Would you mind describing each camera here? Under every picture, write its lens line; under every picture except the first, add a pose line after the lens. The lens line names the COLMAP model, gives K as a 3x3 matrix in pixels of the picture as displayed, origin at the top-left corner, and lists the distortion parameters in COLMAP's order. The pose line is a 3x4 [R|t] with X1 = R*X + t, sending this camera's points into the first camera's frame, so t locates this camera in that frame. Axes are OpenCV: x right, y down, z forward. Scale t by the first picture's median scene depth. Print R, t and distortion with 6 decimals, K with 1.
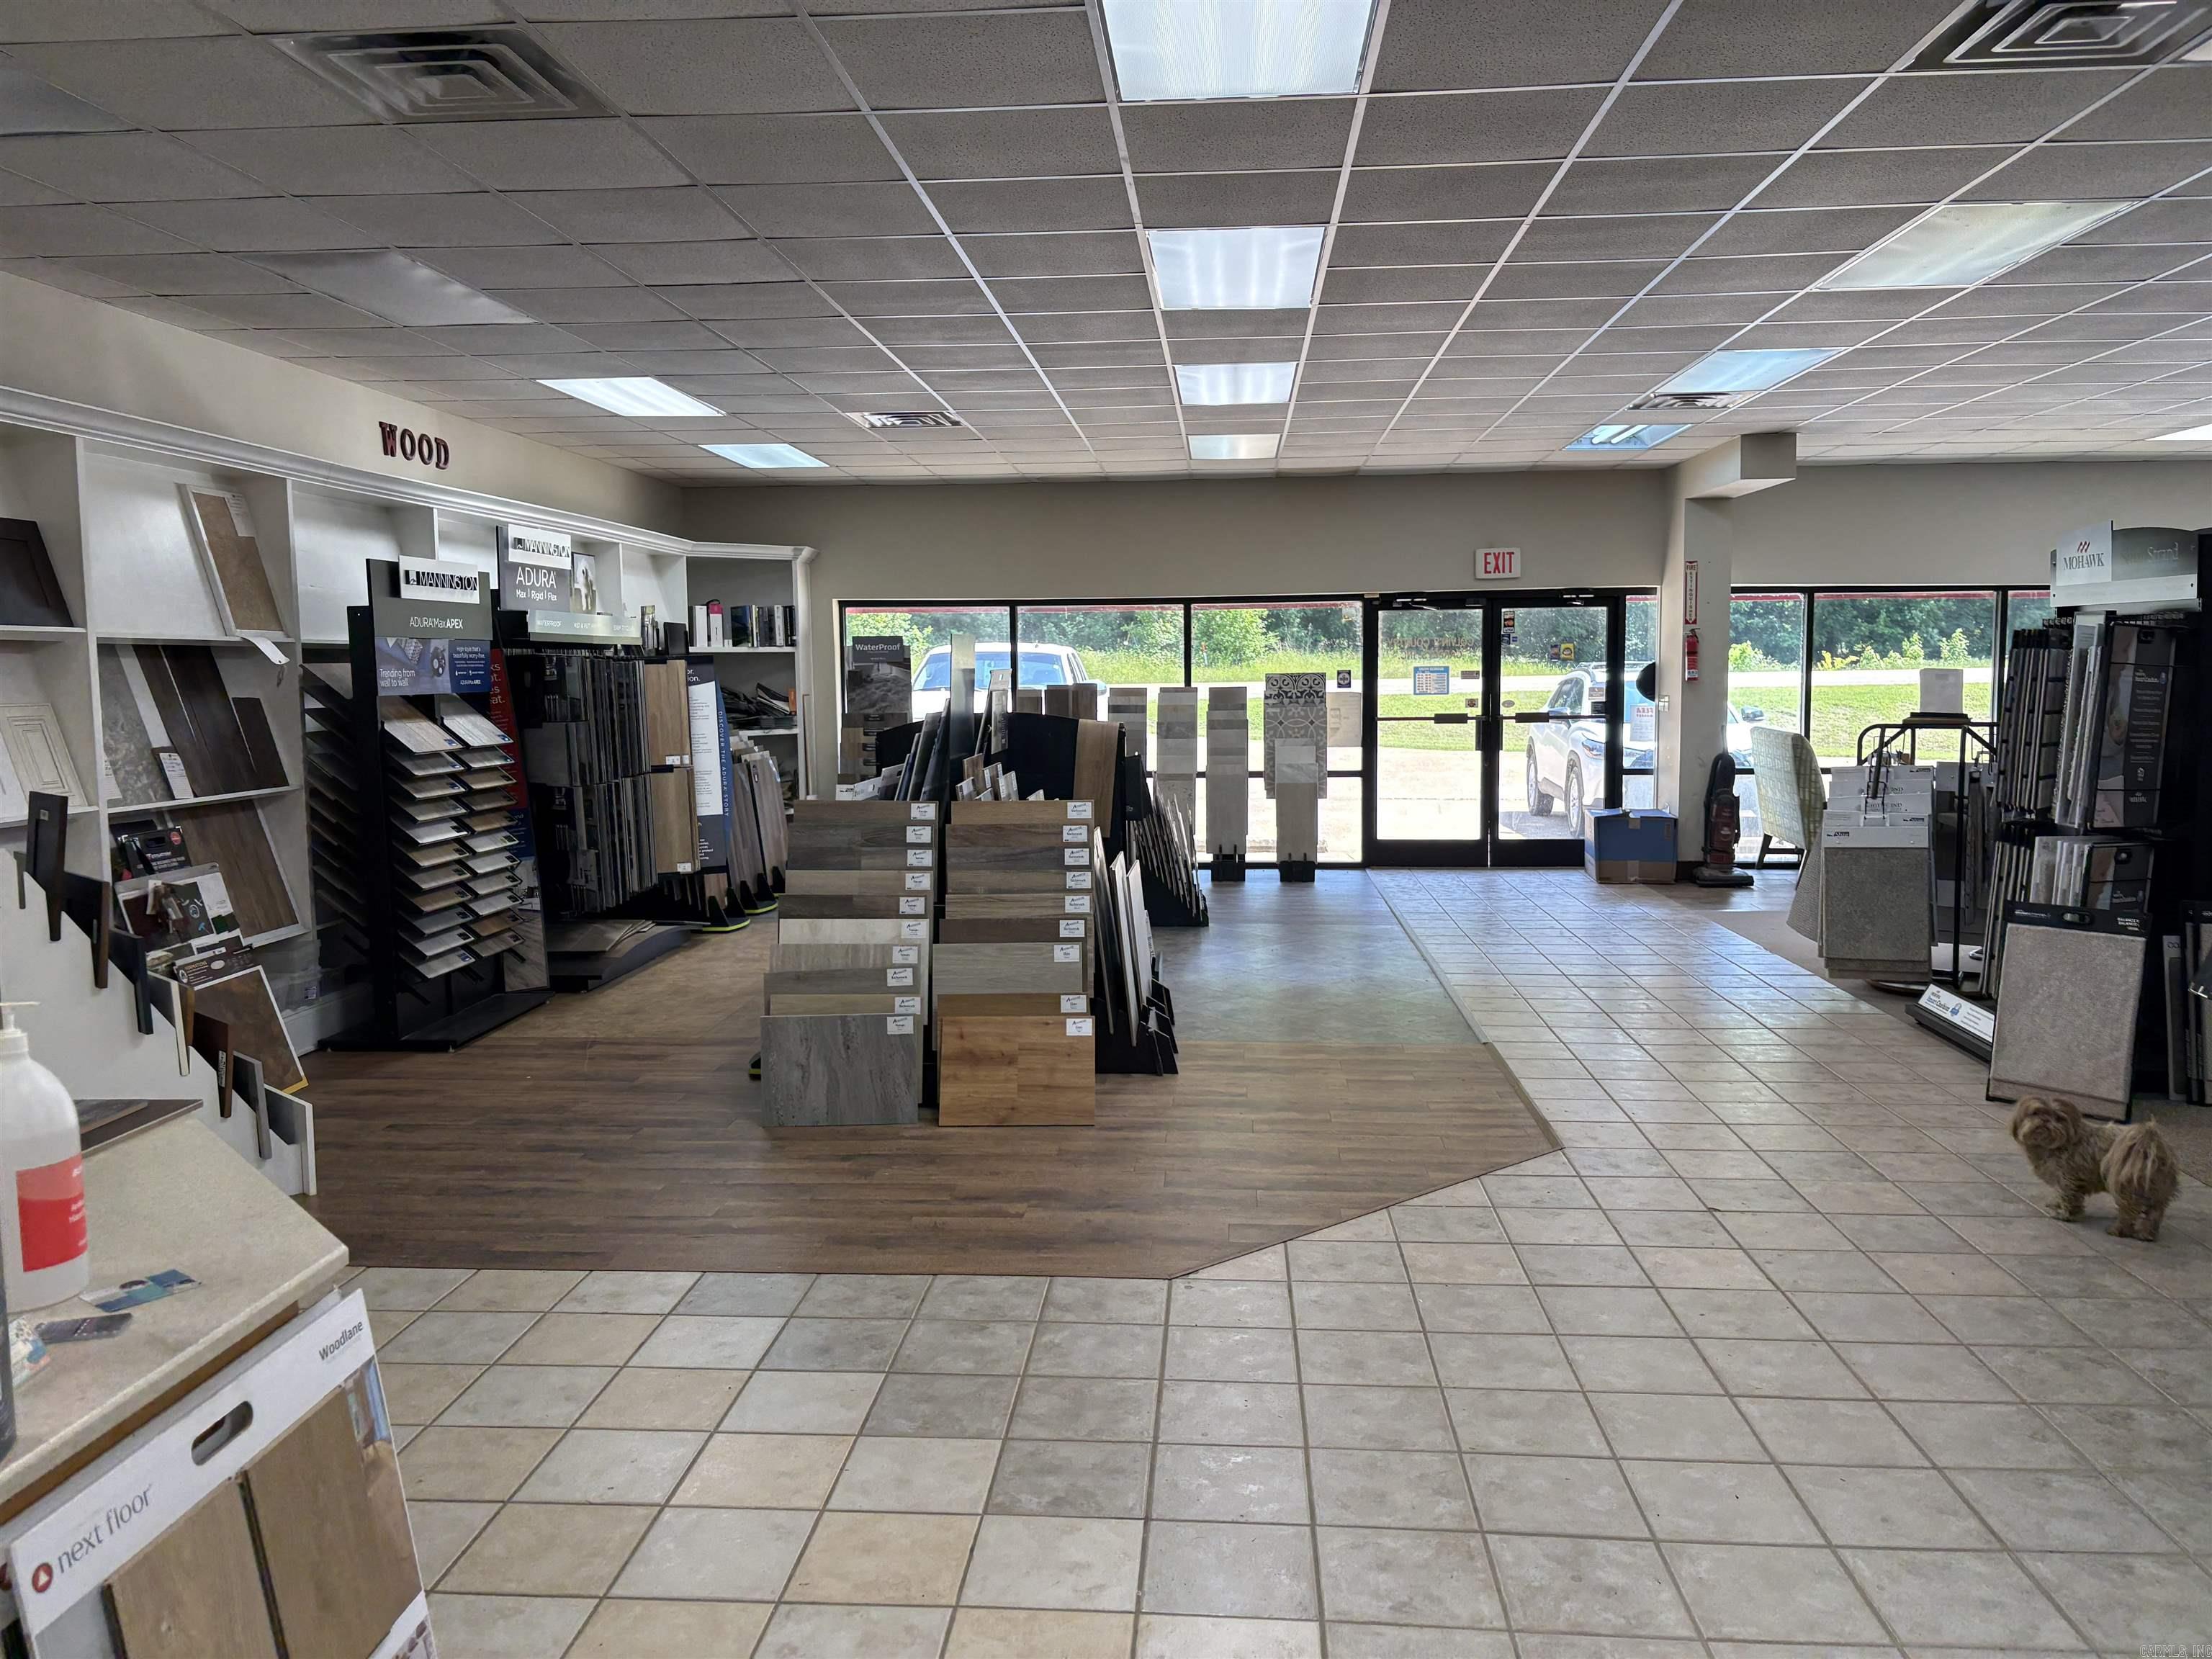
lens RADIAL K [[1673.5, 0, 1095.8], [0, 1673.5, 832.0], [0, 0, 1]] dist [0.037990, -0.045234]
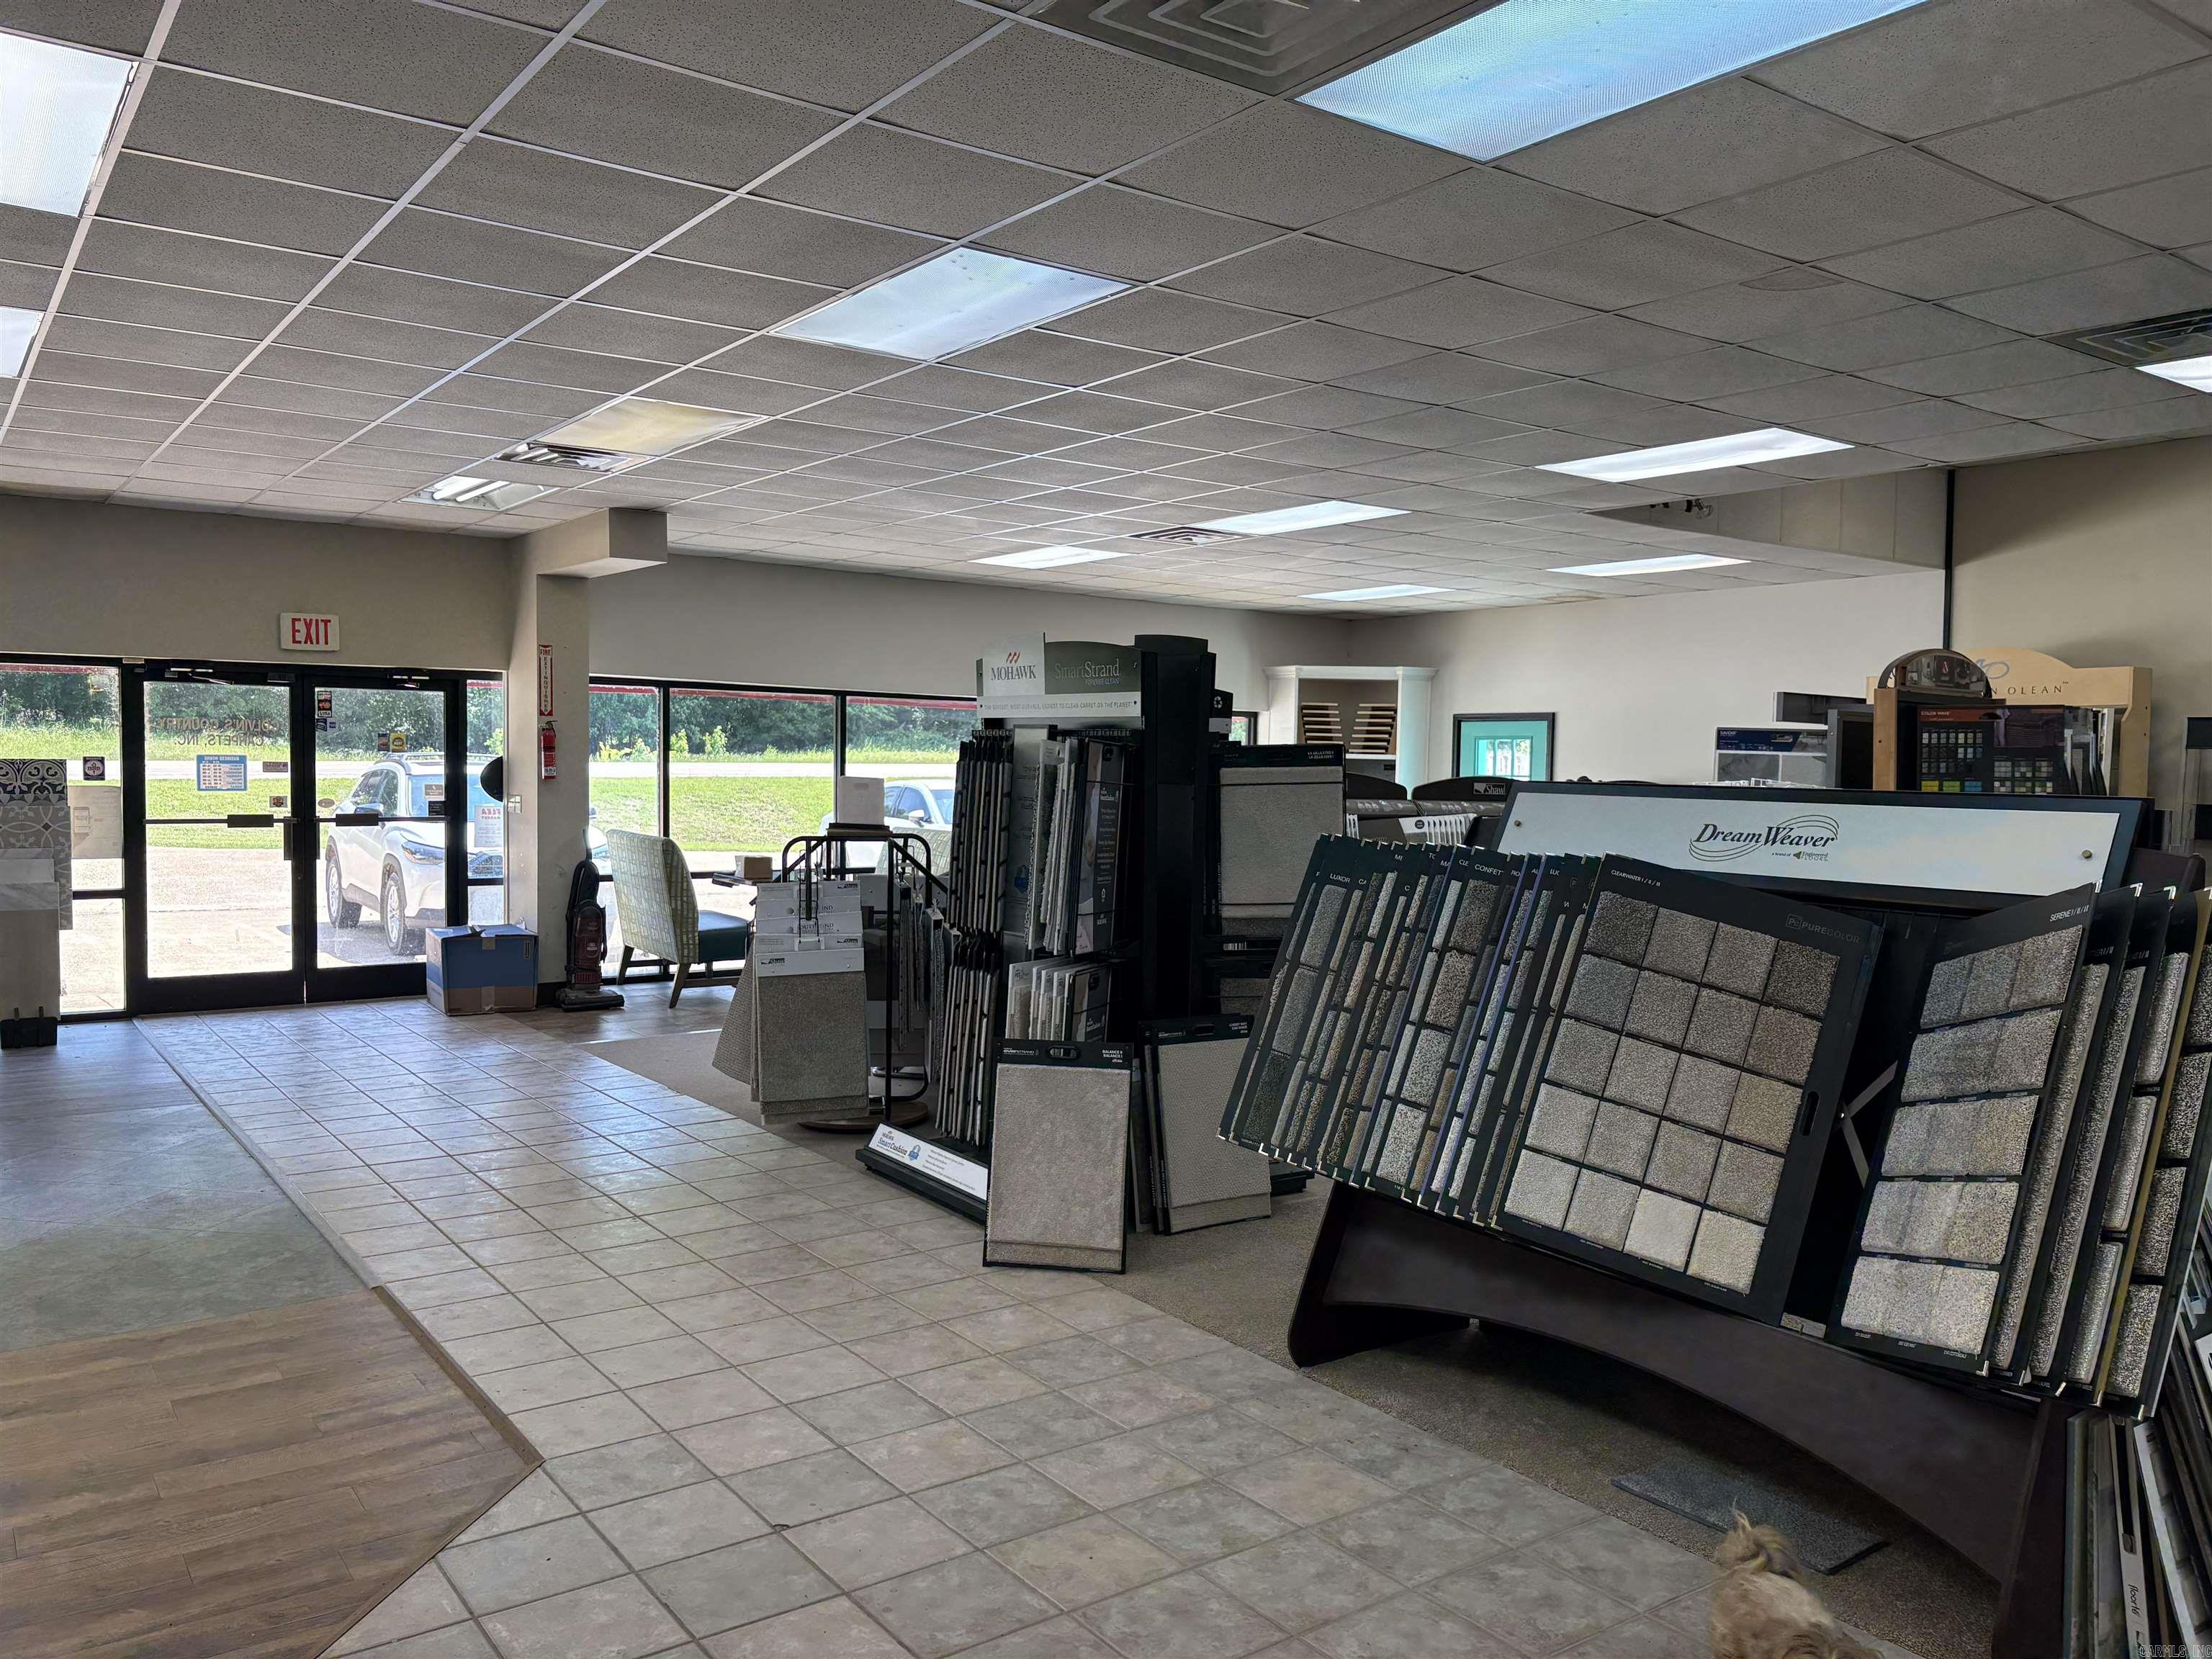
lens RADIAL K [[1673.5, 0, 1108.0], [0, 1673.5, 834.4], [0, 0, 1]] dist [0.037990, -0.045234]
pose [[0.760093, -0.007715, 0.649769, 0.002100], [0.040395, 0.998557, -0.035397, -0.021723], [-0.648558, 0.053152, 0.759307, 0.169958]]
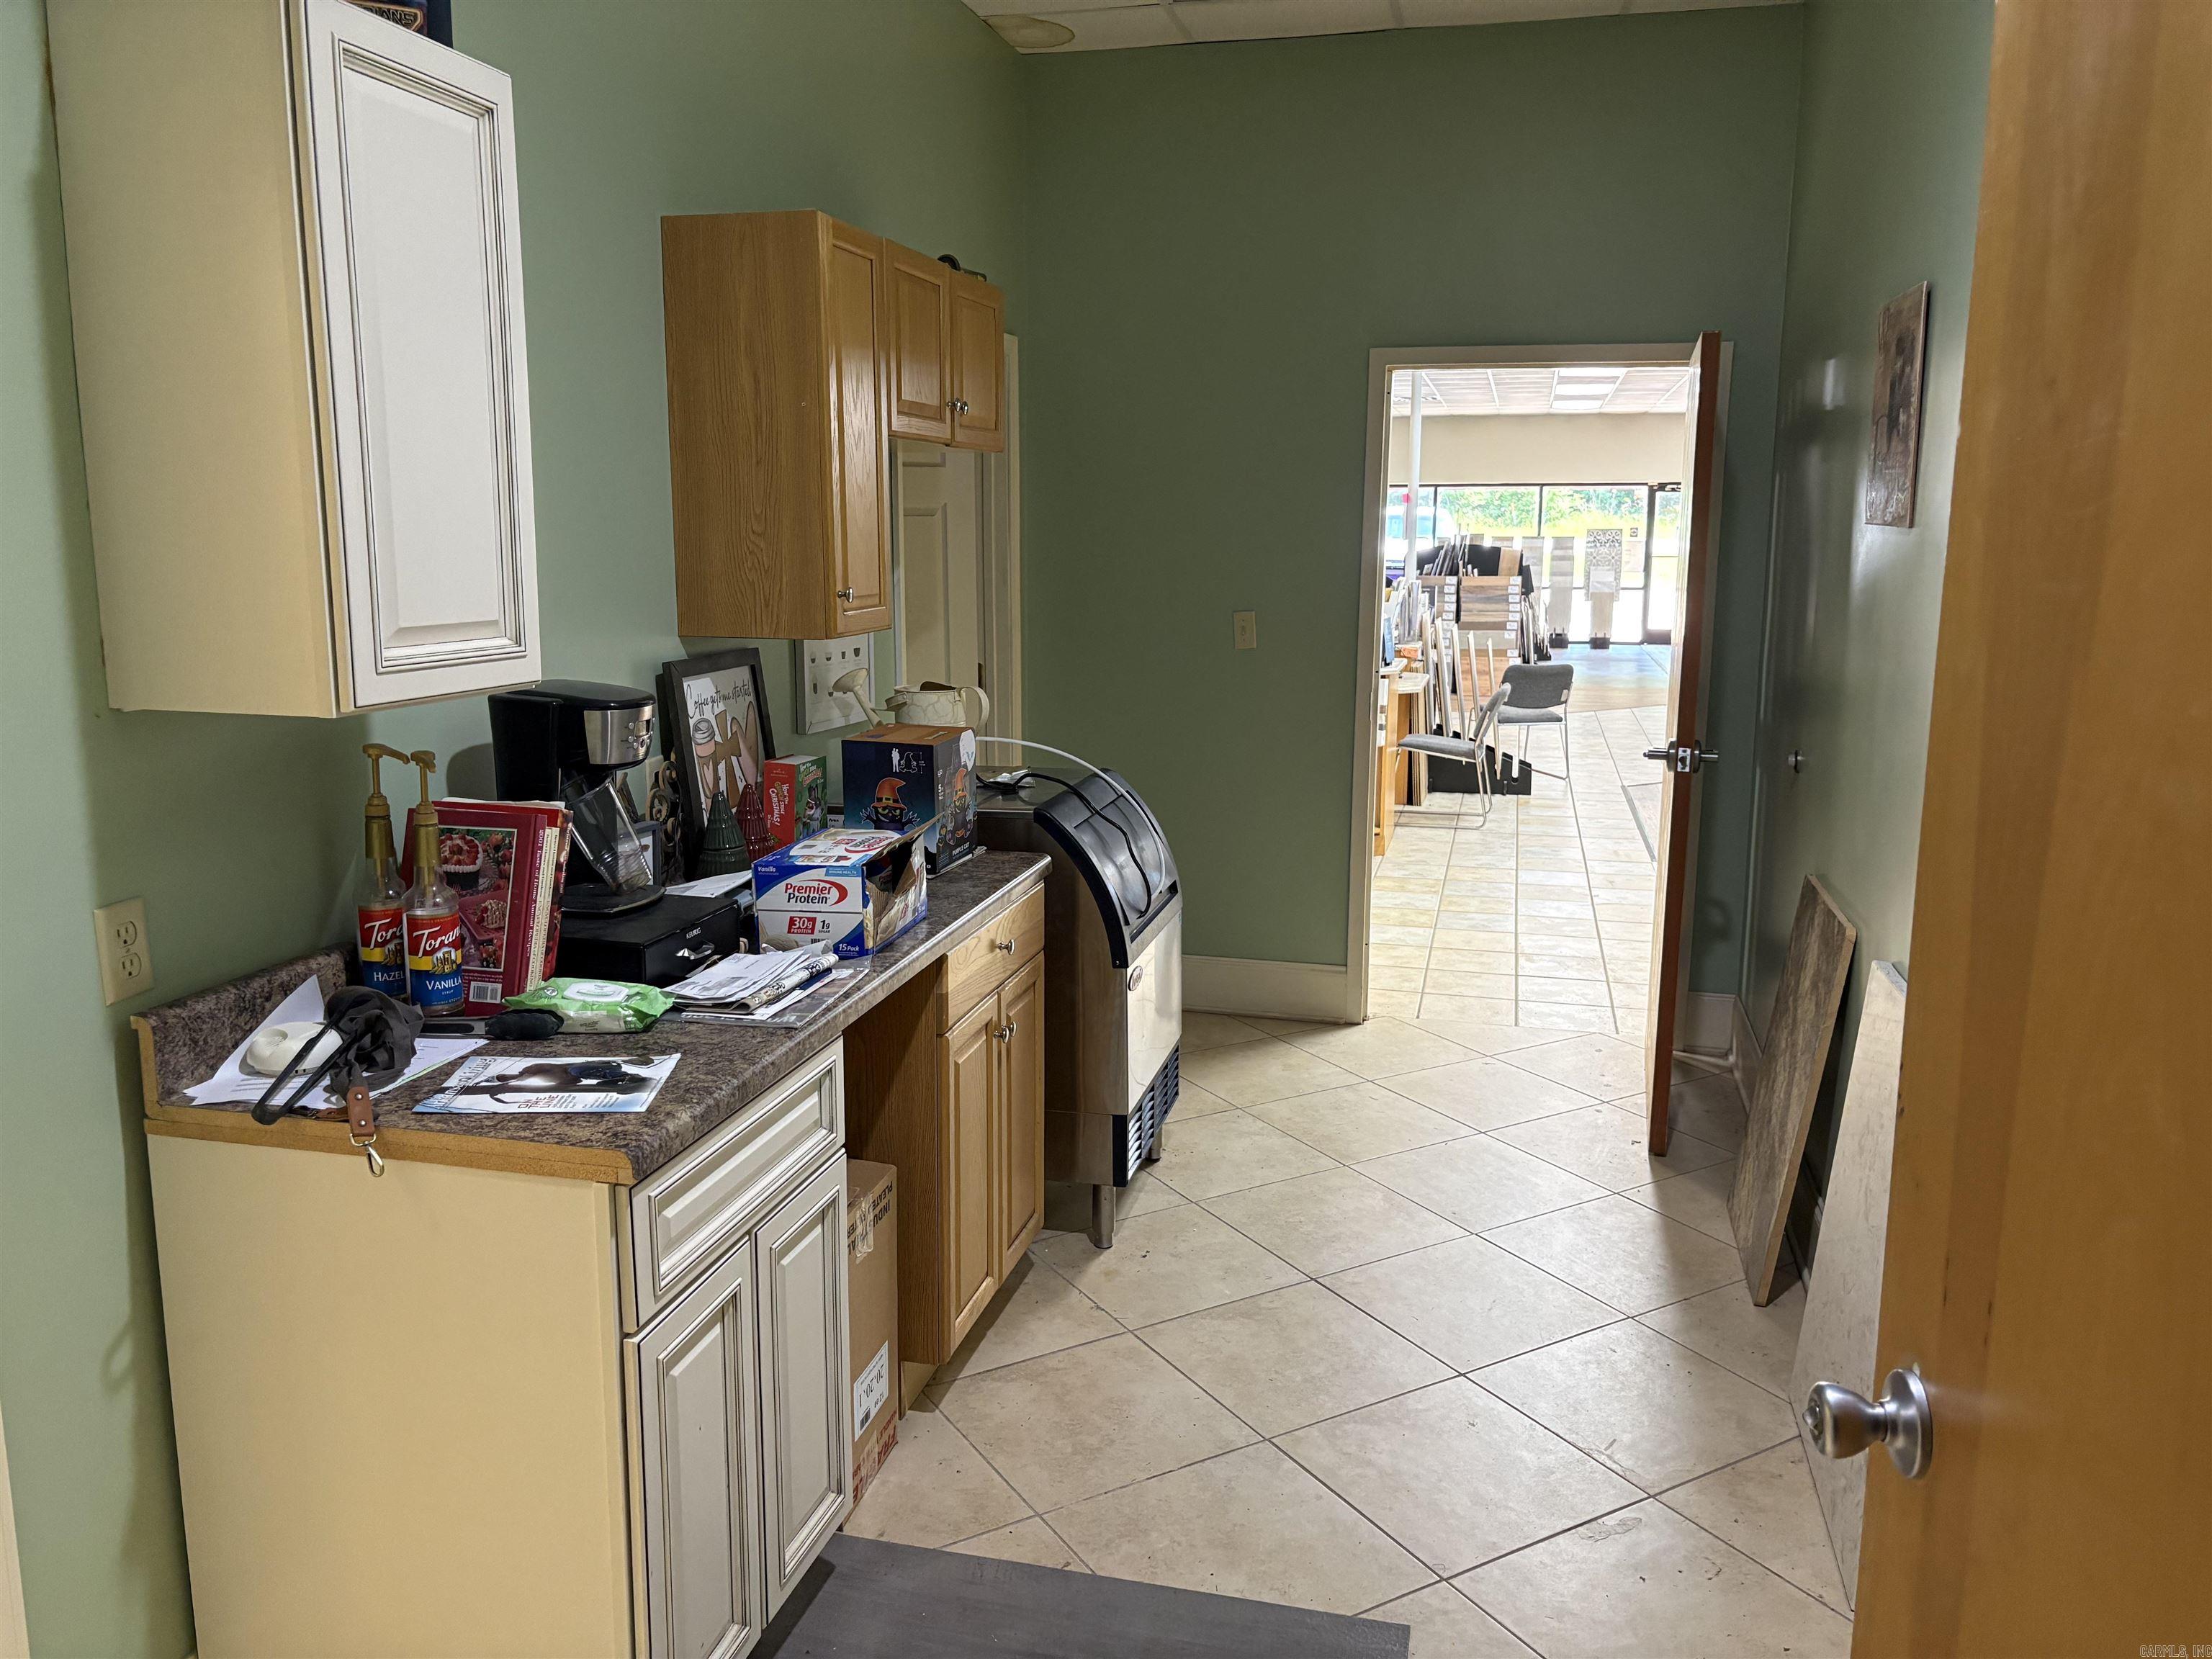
lens RADIAL K [[1673.5, 0, 1108.8], [0, 1673.5, 815.5], [0, 0, 1]] dist [0.037990, -0.045234]
pose [[0.986955, 0.039388, -0.156106, -0.136485], [-0.027802, 0.996742, 0.075717, 0.109717], [0.158579, -0.070390, 0.984834, -1.063708]]
